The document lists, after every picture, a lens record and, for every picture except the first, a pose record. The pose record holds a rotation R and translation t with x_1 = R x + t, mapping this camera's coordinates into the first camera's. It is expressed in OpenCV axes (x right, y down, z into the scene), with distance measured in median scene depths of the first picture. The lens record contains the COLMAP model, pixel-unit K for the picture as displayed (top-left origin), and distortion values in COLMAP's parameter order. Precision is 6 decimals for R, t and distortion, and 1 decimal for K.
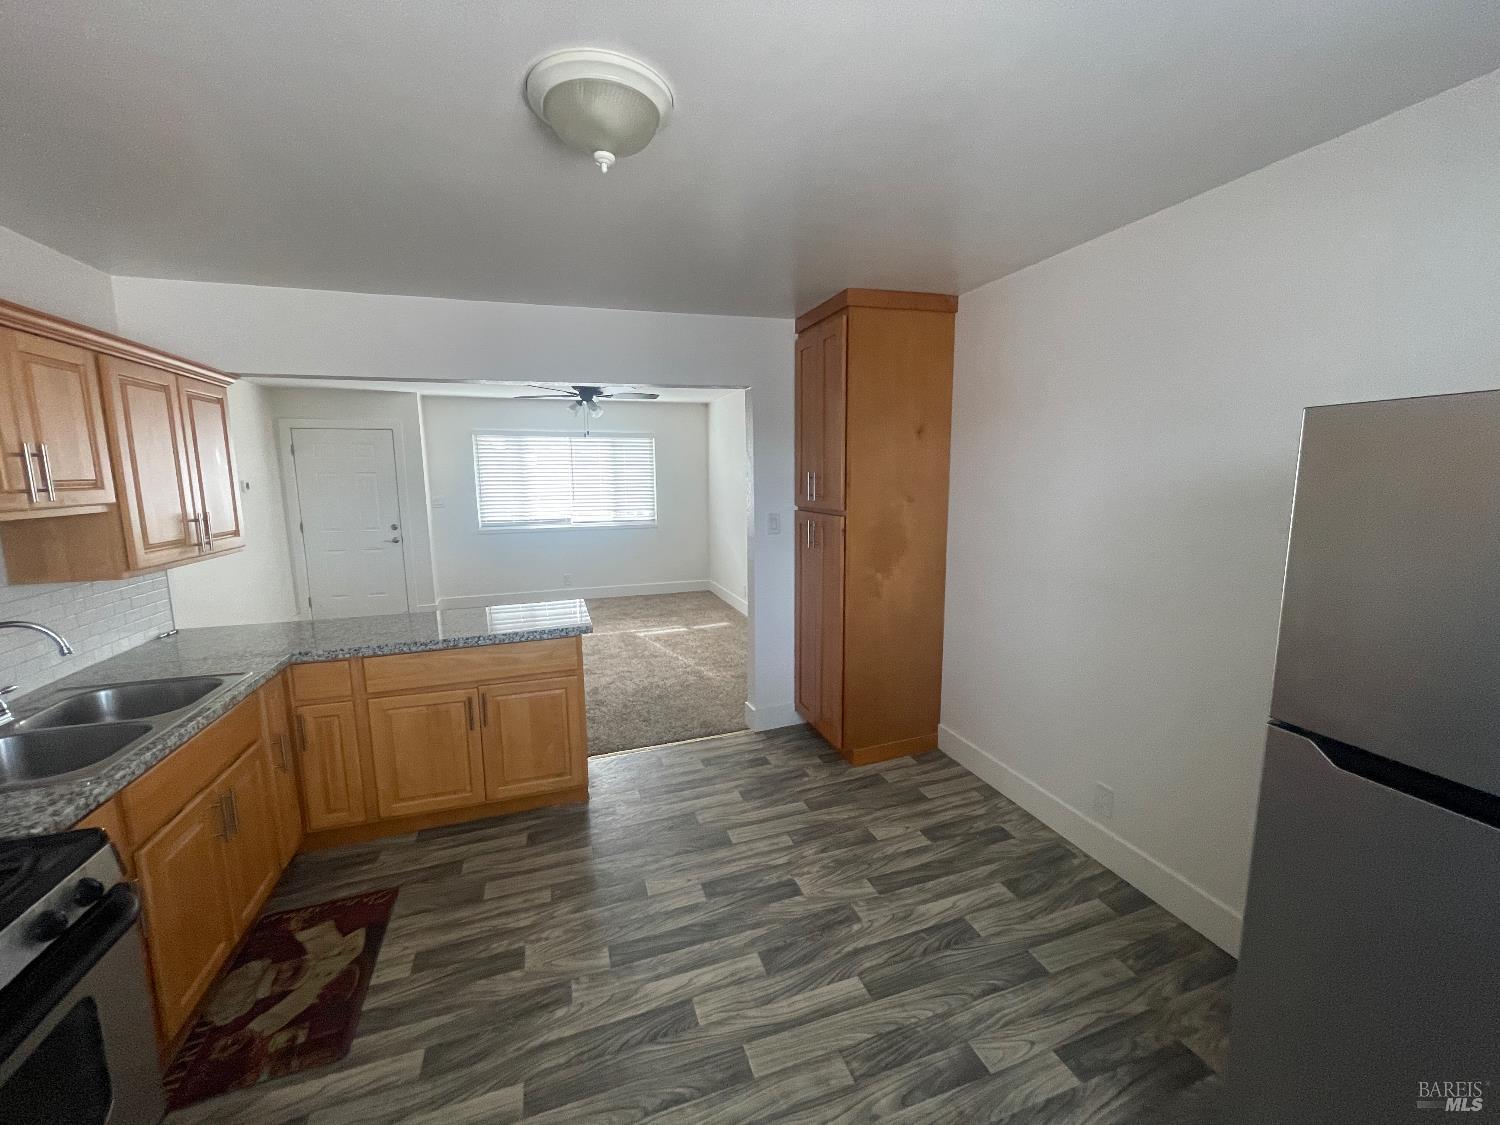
lens RADIAL K [[606.7, 0, 756.2], [0, 606.7, 560.5], [0, 0, 1]] dist [-0.003424, -0.000009]
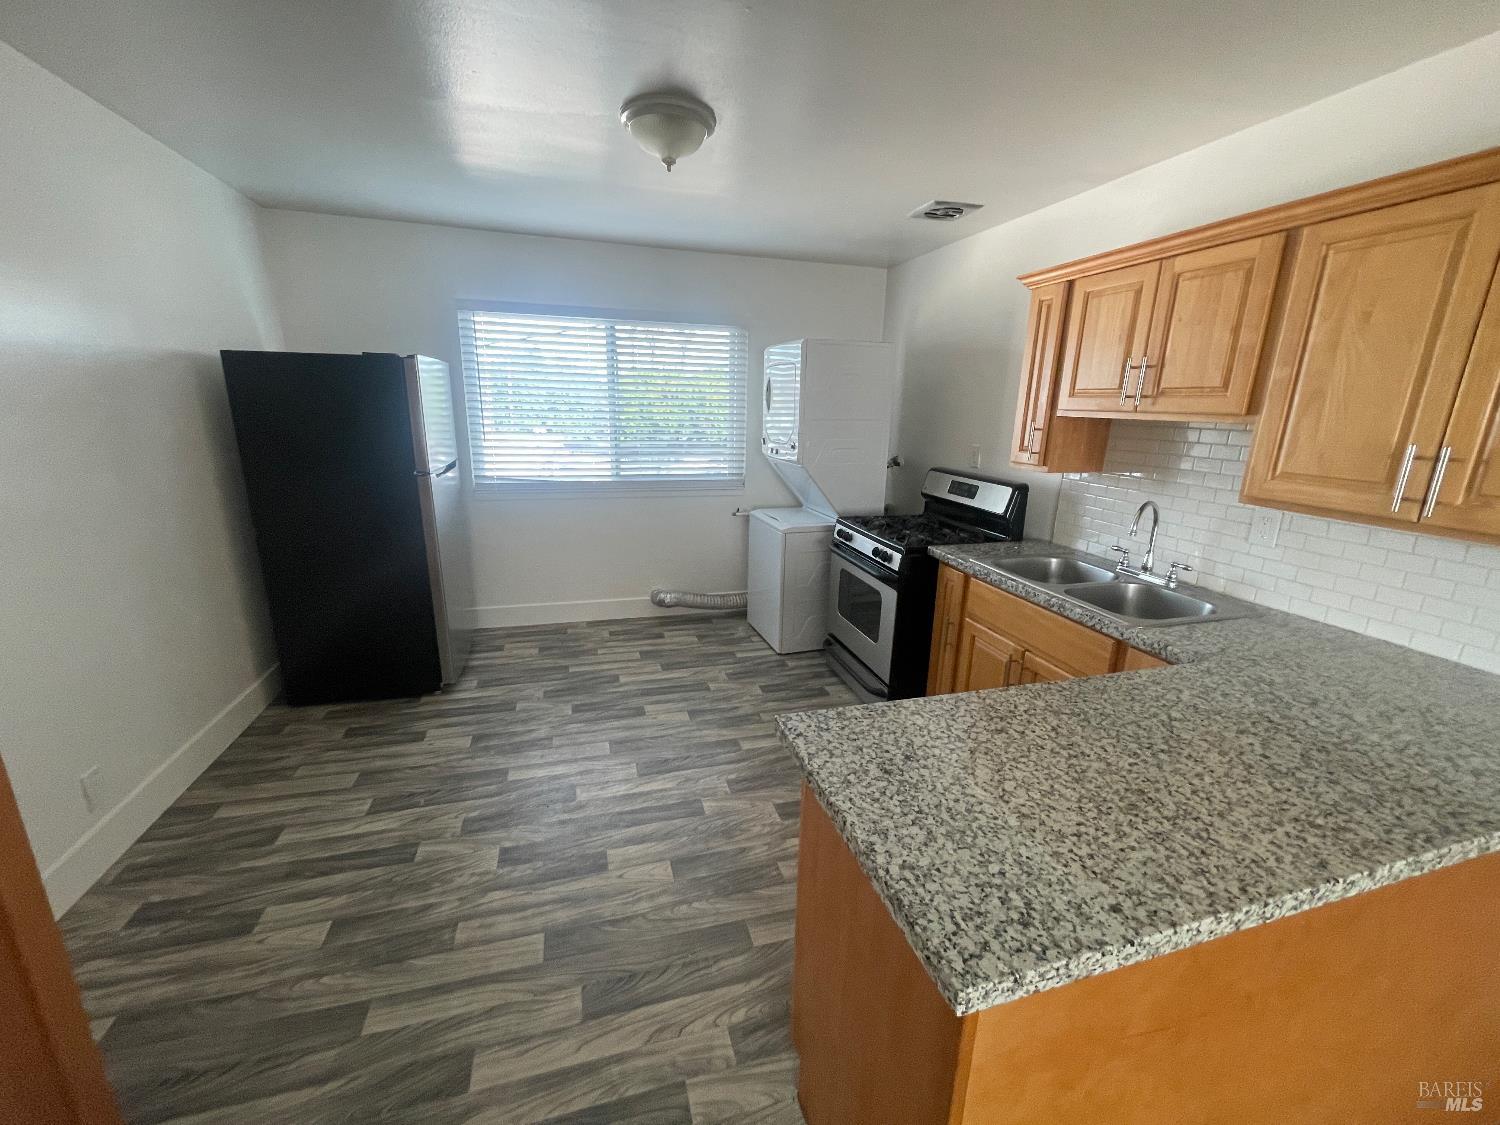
lens RADIAL K [[606.7, 0, 750.0], [0, 606.7, 567.6], [0, 0, 1]] dist [-0.003424, -0.000009]
pose [[-0.998658, -0.028178, 0.043451, -0.332143], [-0.008579, 0.917443, 0.397774, -0.204696], [-0.051072, 0.396868, -0.916454, 1.689819]]
